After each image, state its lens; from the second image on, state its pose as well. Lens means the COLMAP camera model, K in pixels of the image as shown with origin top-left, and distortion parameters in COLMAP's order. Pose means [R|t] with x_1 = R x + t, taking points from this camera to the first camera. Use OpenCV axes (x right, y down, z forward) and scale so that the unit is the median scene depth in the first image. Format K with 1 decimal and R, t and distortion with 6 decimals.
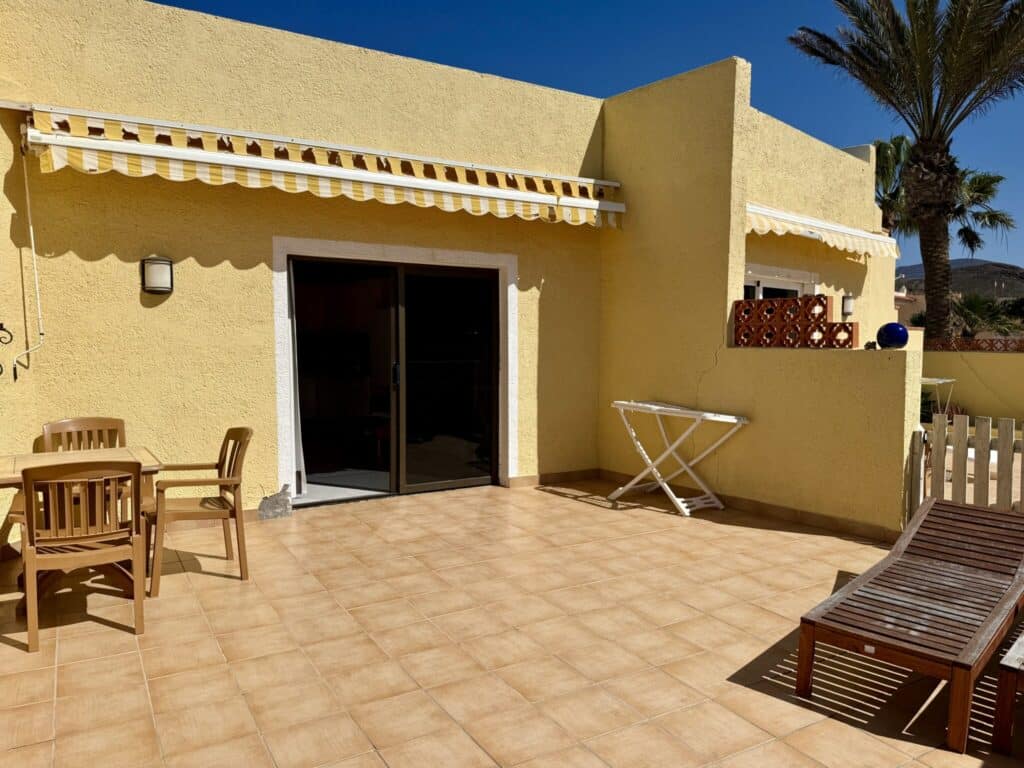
lens RADIAL K [[758.1, 0, 504.8], [0, 758.1, 389.4], [0, 0, 1]] dist [0.088055, -0.124639]
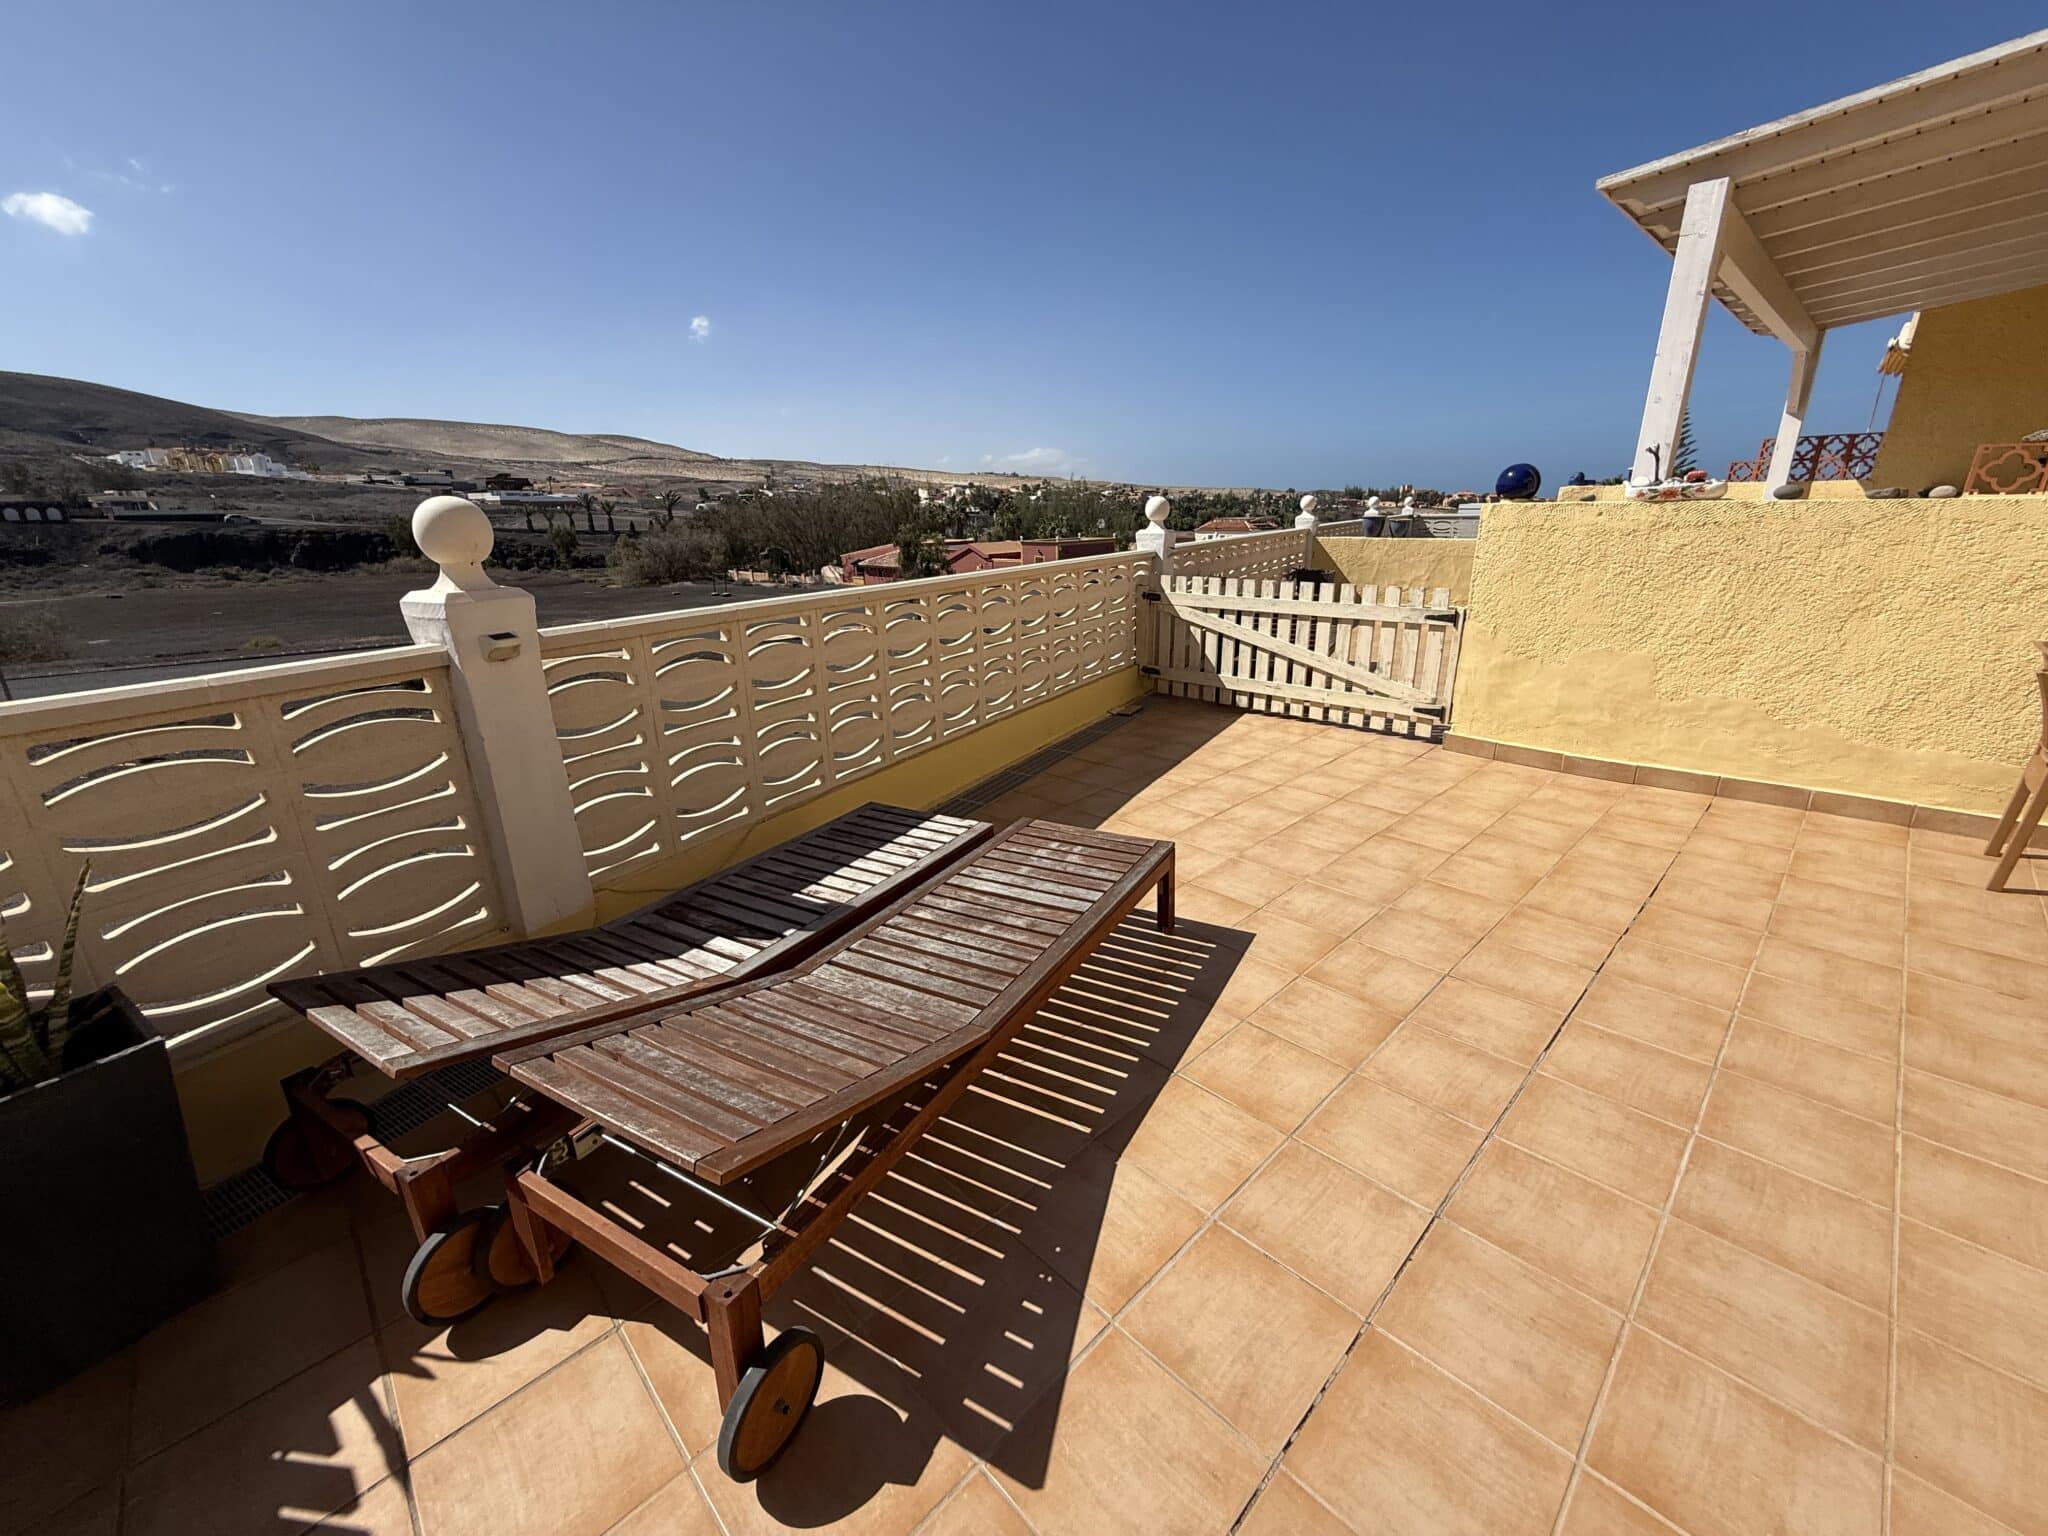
lens RADIAL K [[818.2, 0, 1018.6], [0, 818.2, 769.9], [0, 0, 1]] dist [-0.000221, 0.000172]
pose [[-0.977543, 0.076273, -0.196451, 0.679593], [-0.003202, 0.926721, 0.375736, -0.103636], [0.210714, 0.367927, -0.905665, 1.640648]]
